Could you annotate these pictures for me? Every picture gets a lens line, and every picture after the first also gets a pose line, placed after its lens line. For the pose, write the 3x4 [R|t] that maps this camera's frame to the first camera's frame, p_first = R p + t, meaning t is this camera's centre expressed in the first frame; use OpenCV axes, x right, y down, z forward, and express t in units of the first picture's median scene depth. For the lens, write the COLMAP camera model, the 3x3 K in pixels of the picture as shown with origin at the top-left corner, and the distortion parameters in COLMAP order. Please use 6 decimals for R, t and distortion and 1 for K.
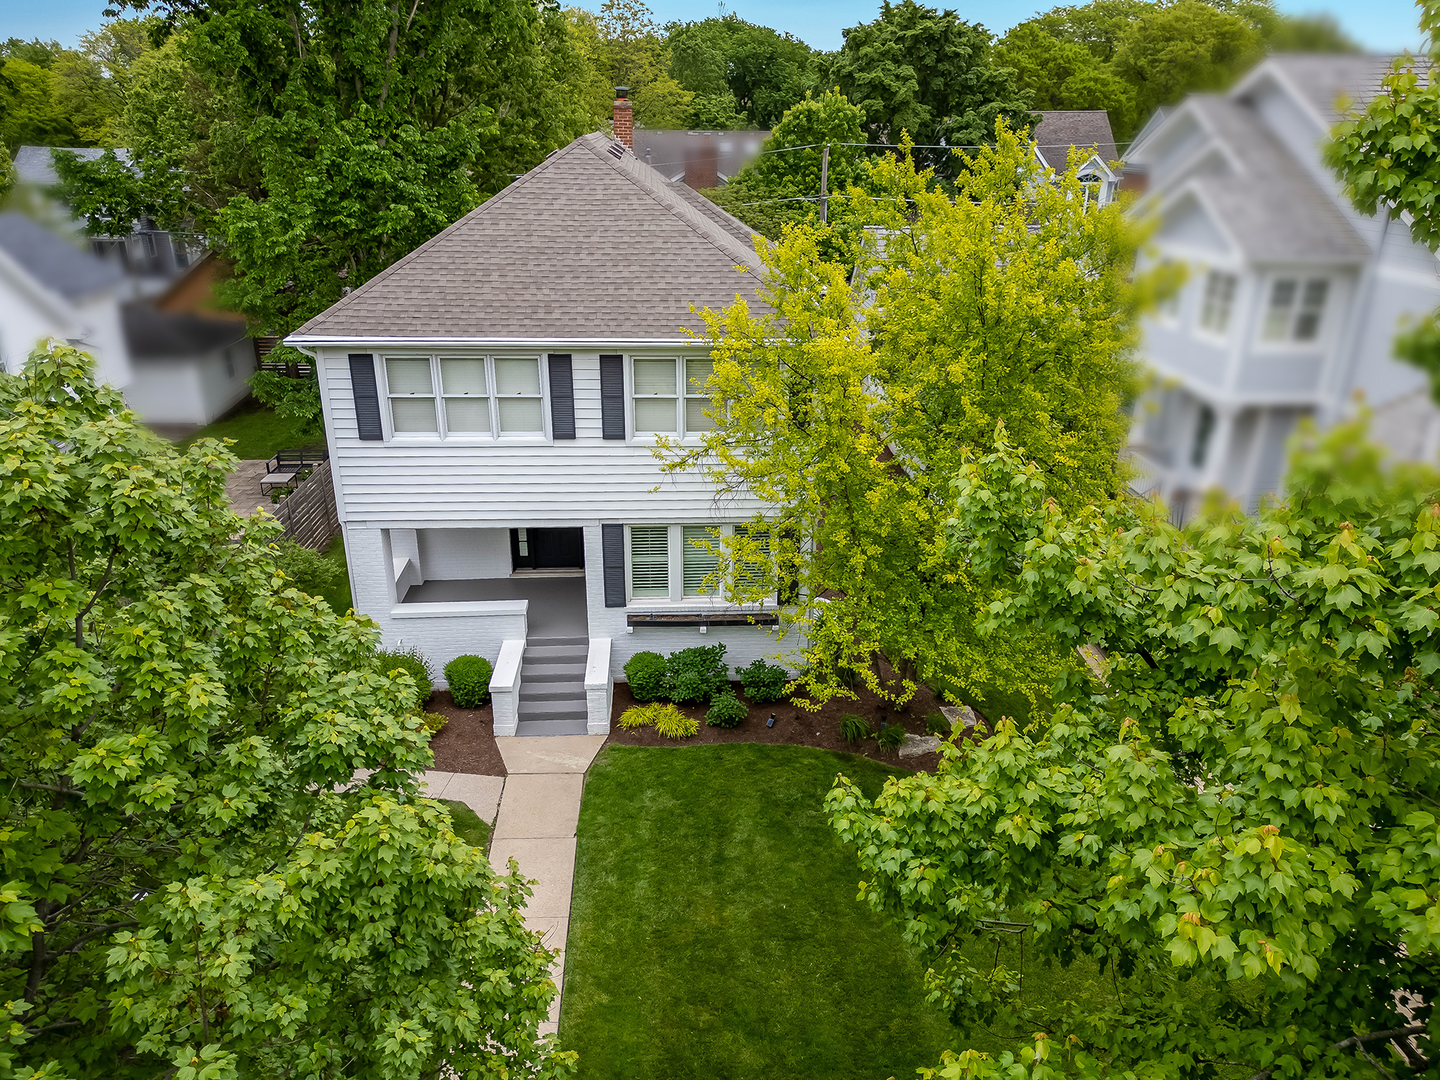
lens RADIAL K [[1002.3, 0, 720.0], [0, 1002.3, 540.0], [0, 0, 1]] dist [0.075676, -0.069347]
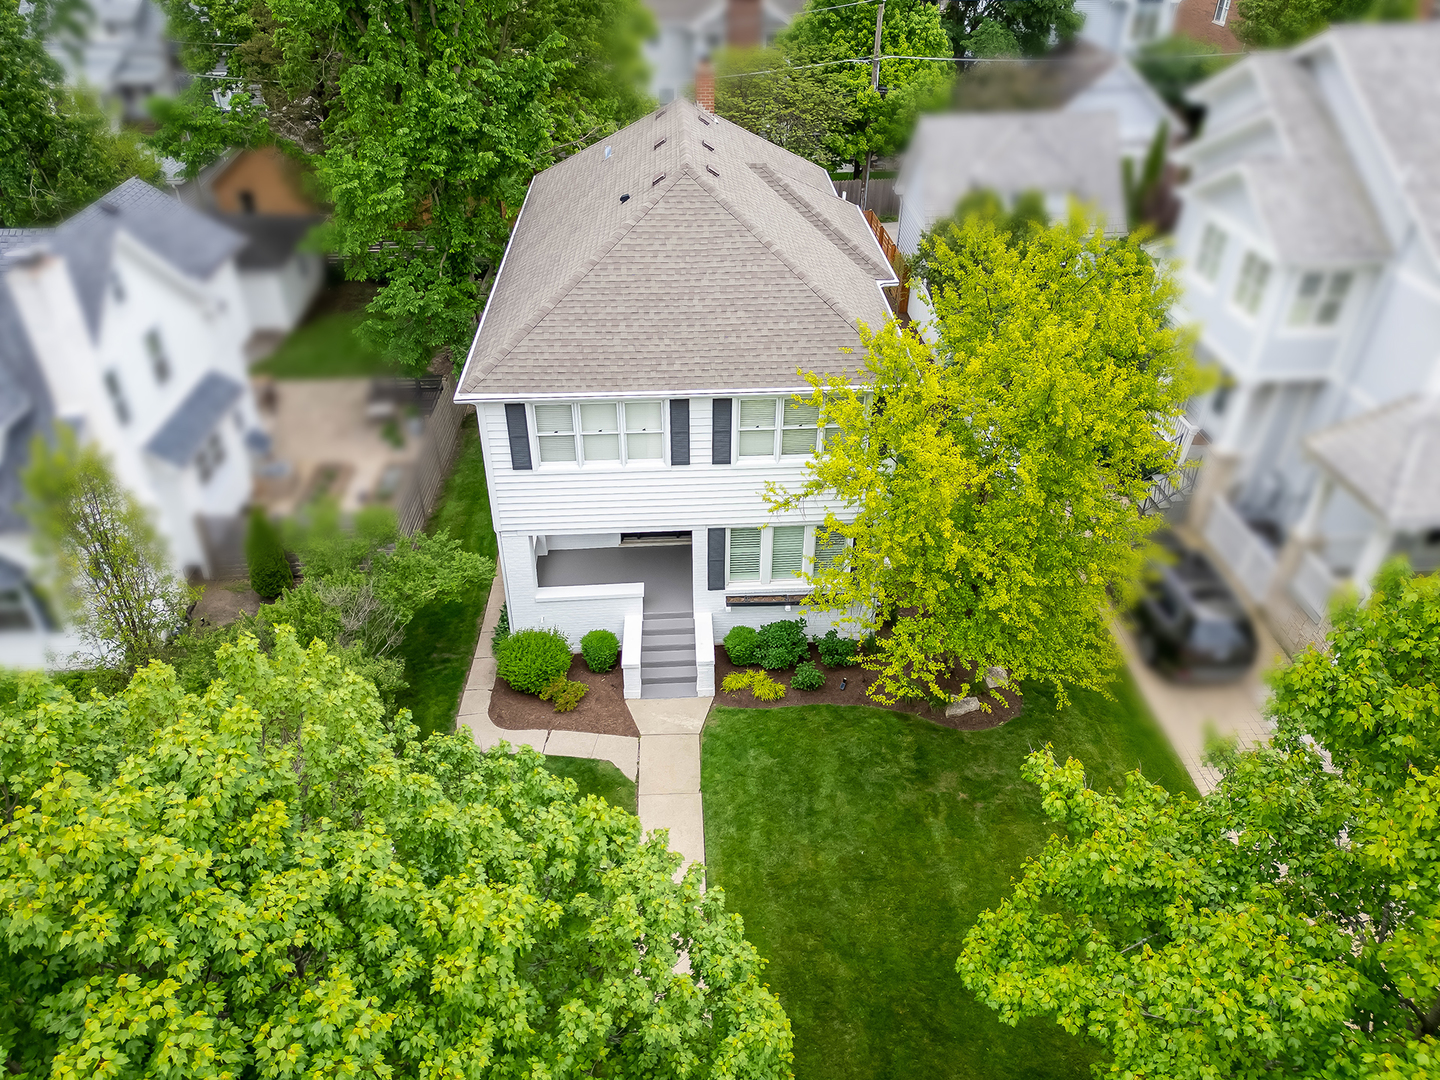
lens RADIAL K [[1018.0, 0, 736.8], [0, 1018.0, 545.2], [0, 0, 1]] dist [0.077781, -0.076813]
pose [[0.999875, 0.012153, 0.010161, -0.097270], [-0.014092, 0.975374, 0.220105, -0.267389], [-0.007236, -0.220220, 0.975423, -0.192193]]
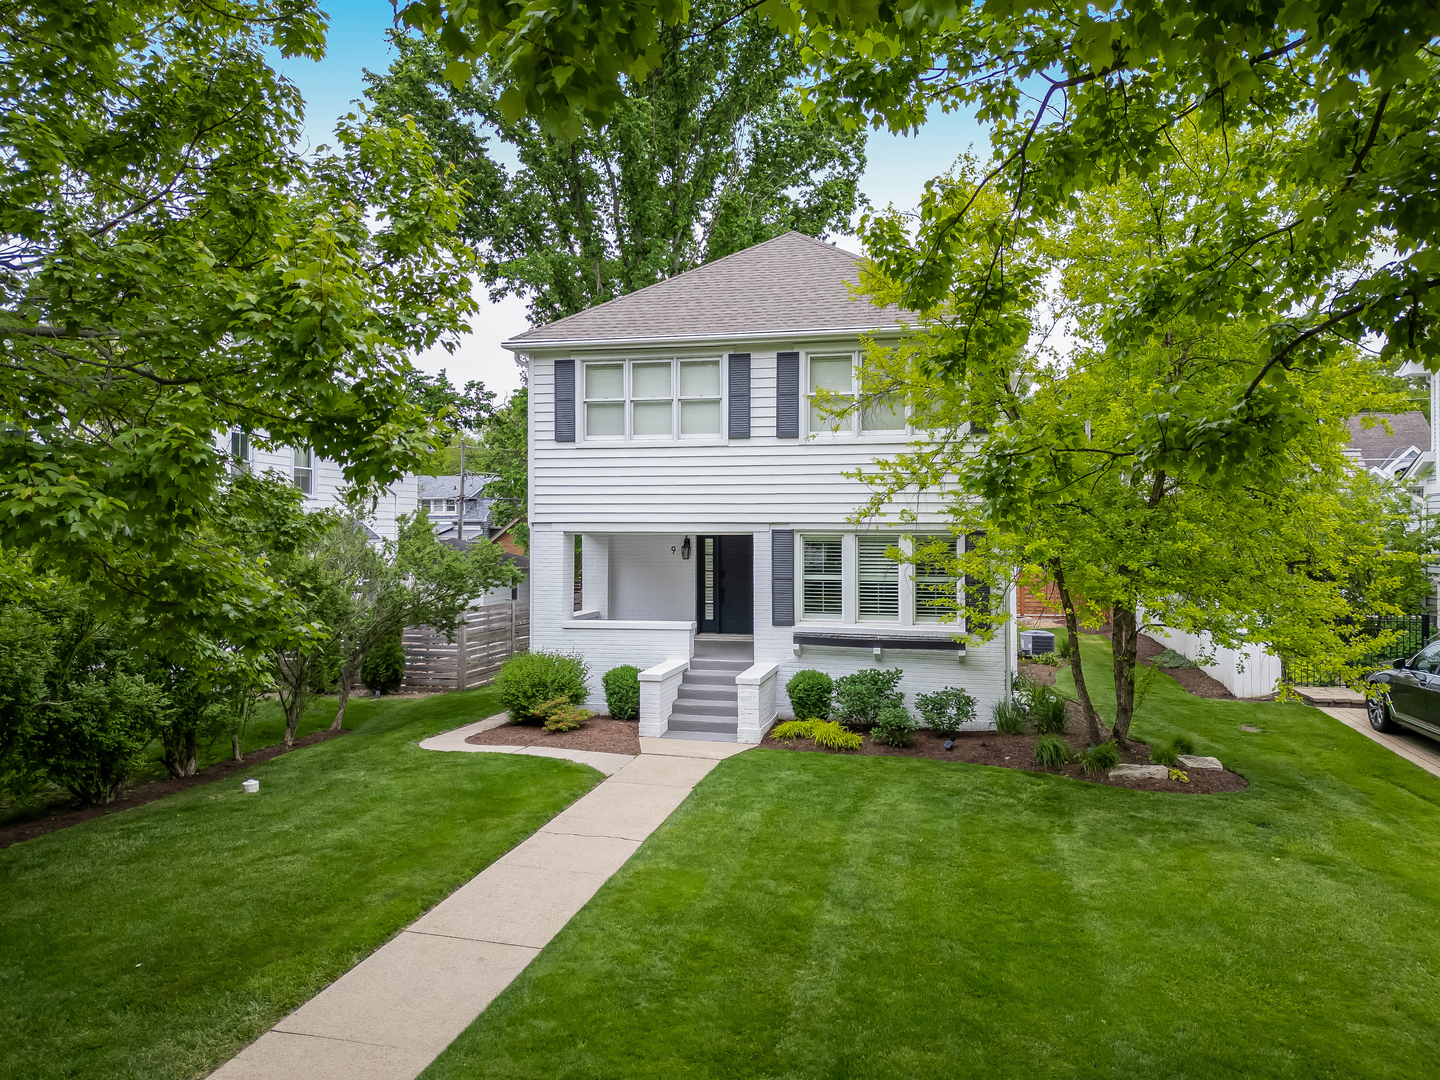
lens RADIAL K [[1002.3, 0, 720.0], [0, 1002.3, 540.0], [0, 0, 1]] dist [0.075676, -0.069347]
pose [[0.958398, -0.007177, -0.285345, 0.111002], [-0.101147, 0.926275, -0.363021, 0.354539], [0.266913, 0.376781, 0.887014, 0.135431]]
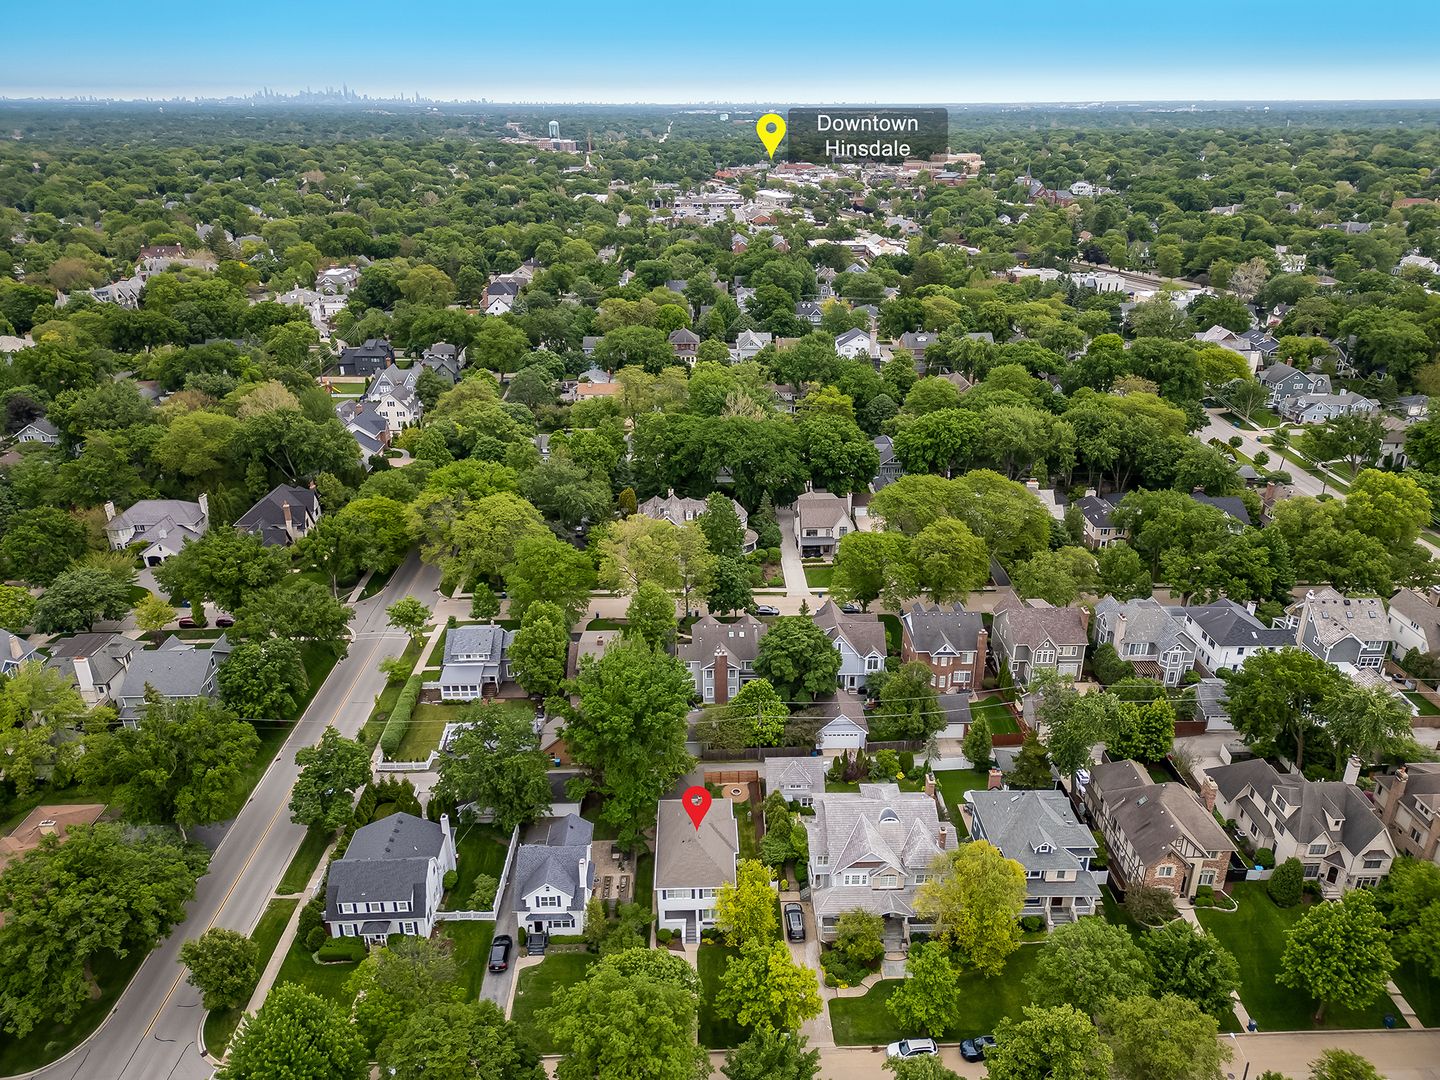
lens RADIAL K [[1002.3, 0, 720.0], [0, 1002.3, 540.0], [0, 0, 1]] dist [0.075676, -0.069347]
pose [[0.999028, 0.006125, -0.043650, 0.285320], [-0.004391, 0.999202, 0.039698, -2.632792], [0.043858, -0.039468, 0.998258, -5.335938]]
